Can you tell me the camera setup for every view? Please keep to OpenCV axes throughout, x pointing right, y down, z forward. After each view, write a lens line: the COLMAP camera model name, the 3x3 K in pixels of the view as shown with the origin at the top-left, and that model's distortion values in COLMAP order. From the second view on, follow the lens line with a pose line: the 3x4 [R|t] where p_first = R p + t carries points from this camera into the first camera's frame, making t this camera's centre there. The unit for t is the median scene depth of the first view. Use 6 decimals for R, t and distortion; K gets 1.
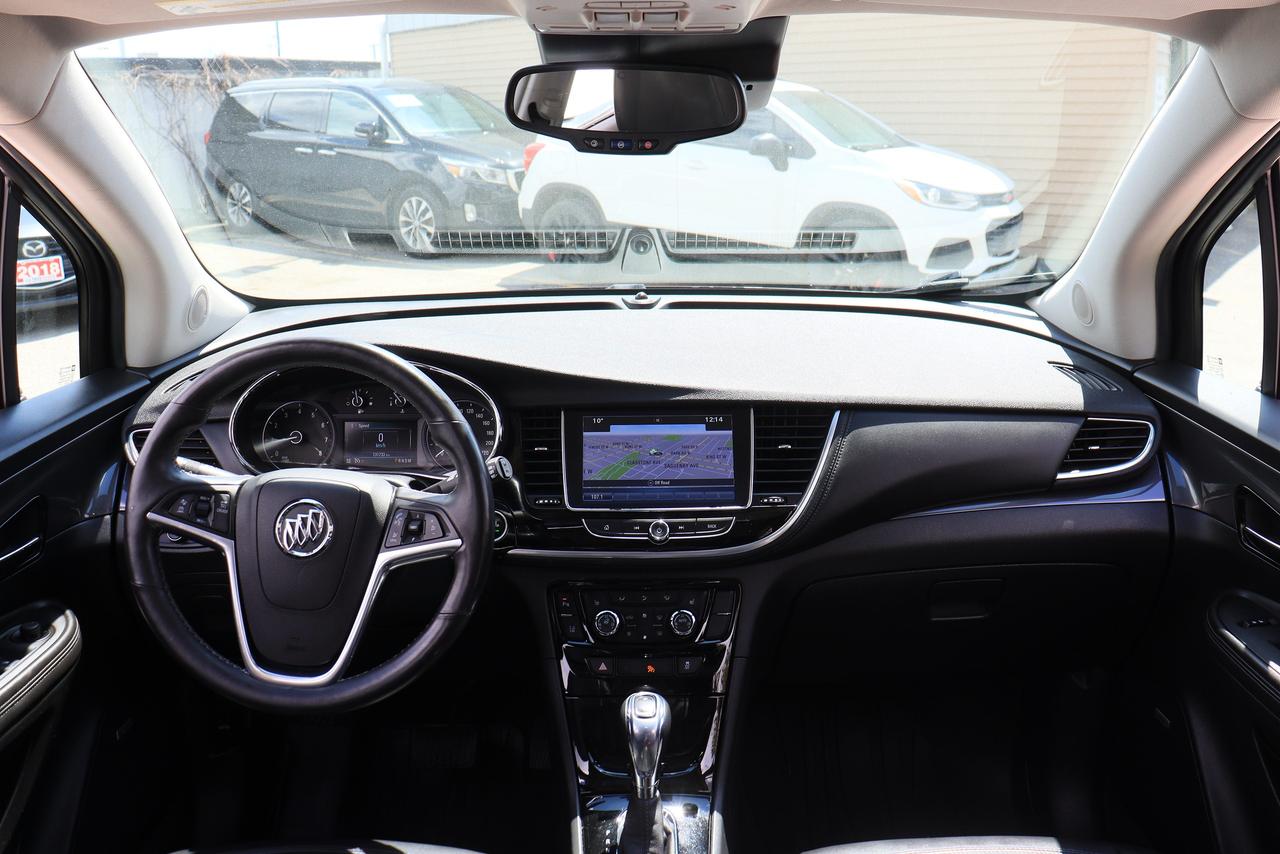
lens RADIAL K [[1167.1, 0, 688.2], [0, 1167.1, 394.2], [0, 0, 1]] dist [-0.171809, 0.185189]
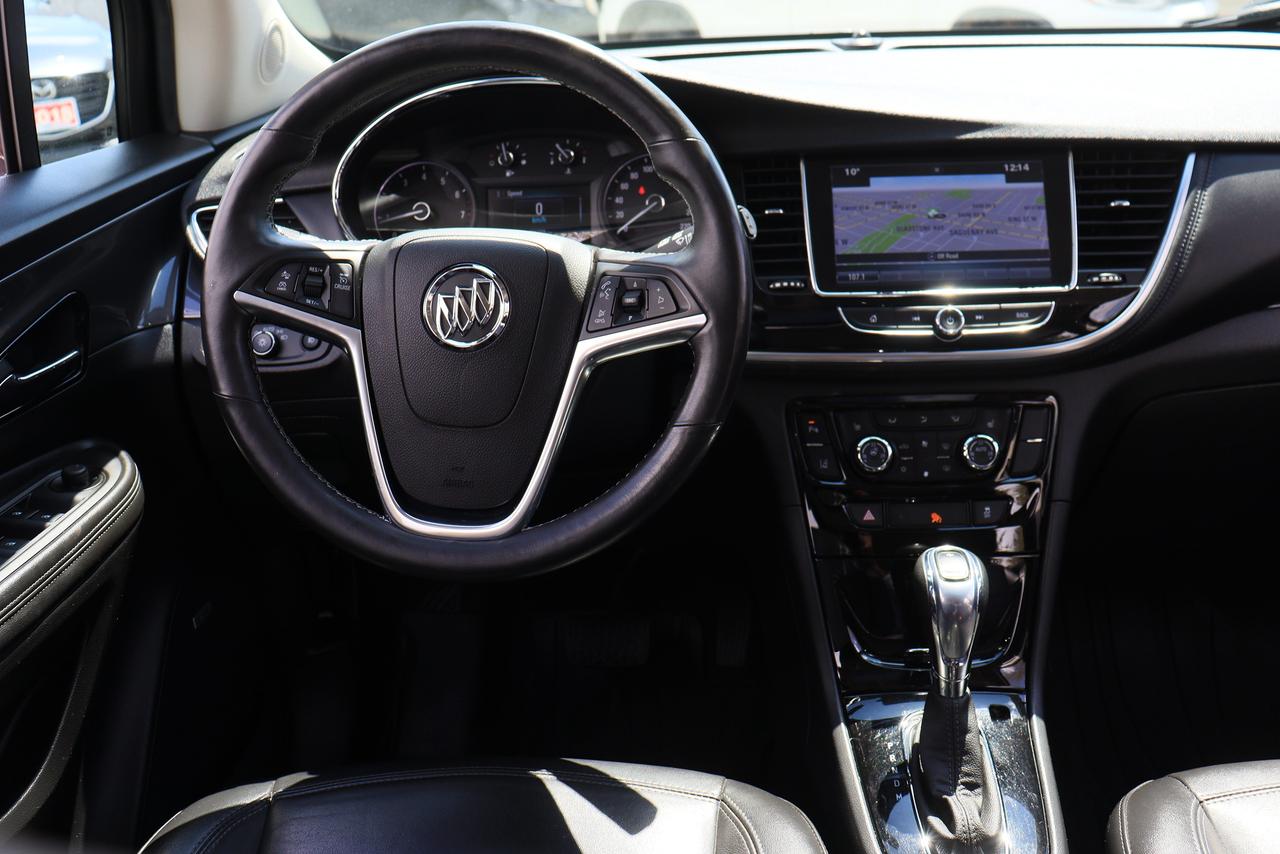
lens RADIAL K [[1233.8, 0, 640.0], [0, 1233.8, 427.0], [0, 0, 1]] dist [-0.122626, 0.213006]
pose [[0.996793, -0.011322, -0.079215, -0.155725], [0.019877, 0.993946, 0.108058, 0.098176], [0.077512, -0.109286, 0.990984, 0.247895]]
